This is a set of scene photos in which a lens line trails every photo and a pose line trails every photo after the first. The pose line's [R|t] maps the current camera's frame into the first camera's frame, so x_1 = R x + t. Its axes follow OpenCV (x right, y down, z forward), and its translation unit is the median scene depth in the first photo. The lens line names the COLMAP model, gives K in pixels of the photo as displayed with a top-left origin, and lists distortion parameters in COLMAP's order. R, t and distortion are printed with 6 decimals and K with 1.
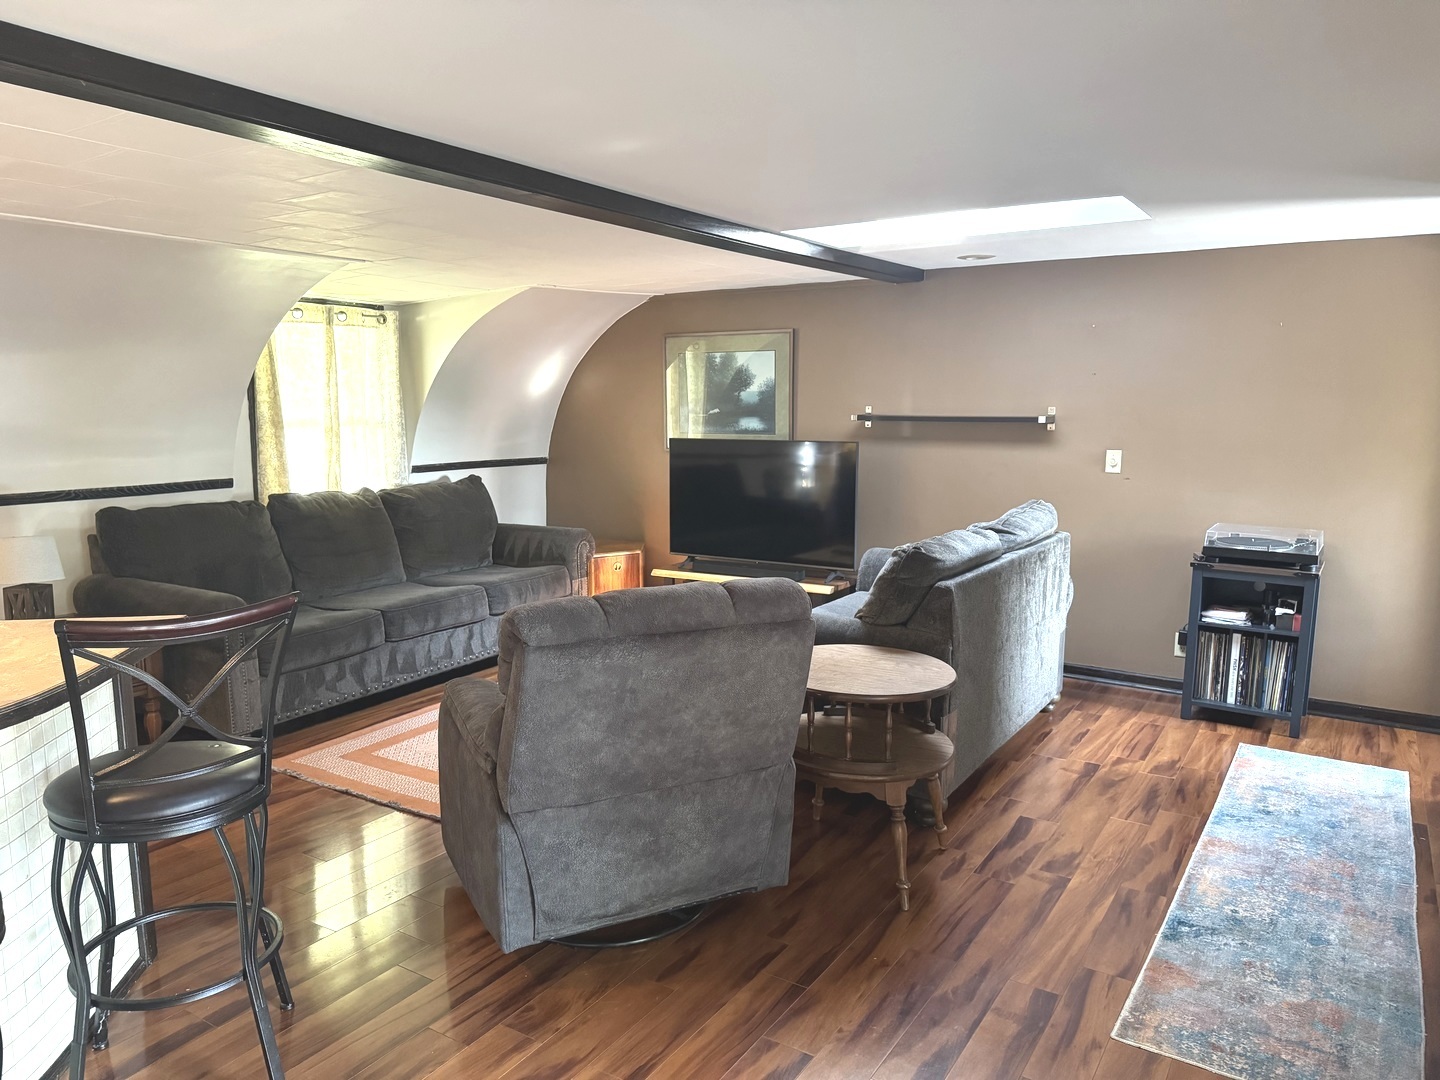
lens RADIAL K [[1014.2, 0, 719.1], [0, 1014.2, 543.6], [0, 0, 1]] dist [0.029687, -0.004824]
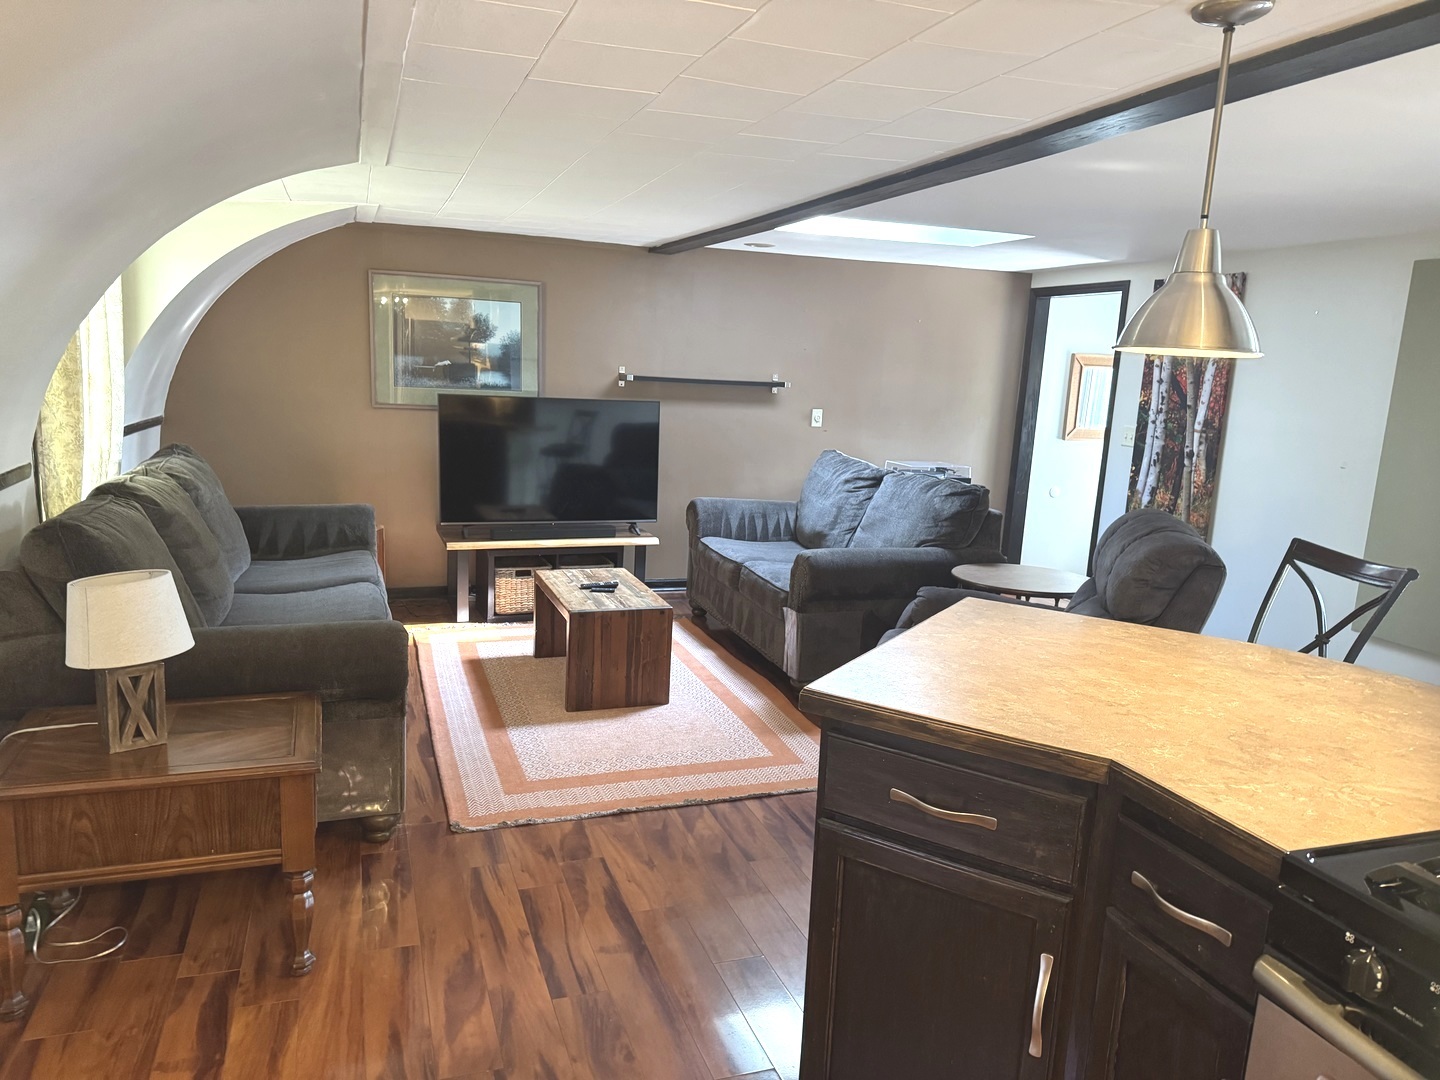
lens RADIAL K [[1014.2, 0, 720.0], [0, 1014.2, 542.1], [0, 0, 1]] dist [0.029687, -0.004824]
pose [[0.608989, -0.103352, 0.786416, -0.607407], [0.064306, 0.994644, 0.080920, -0.030004], [-0.790568, 0.001292, 0.612374, 0.255848]]
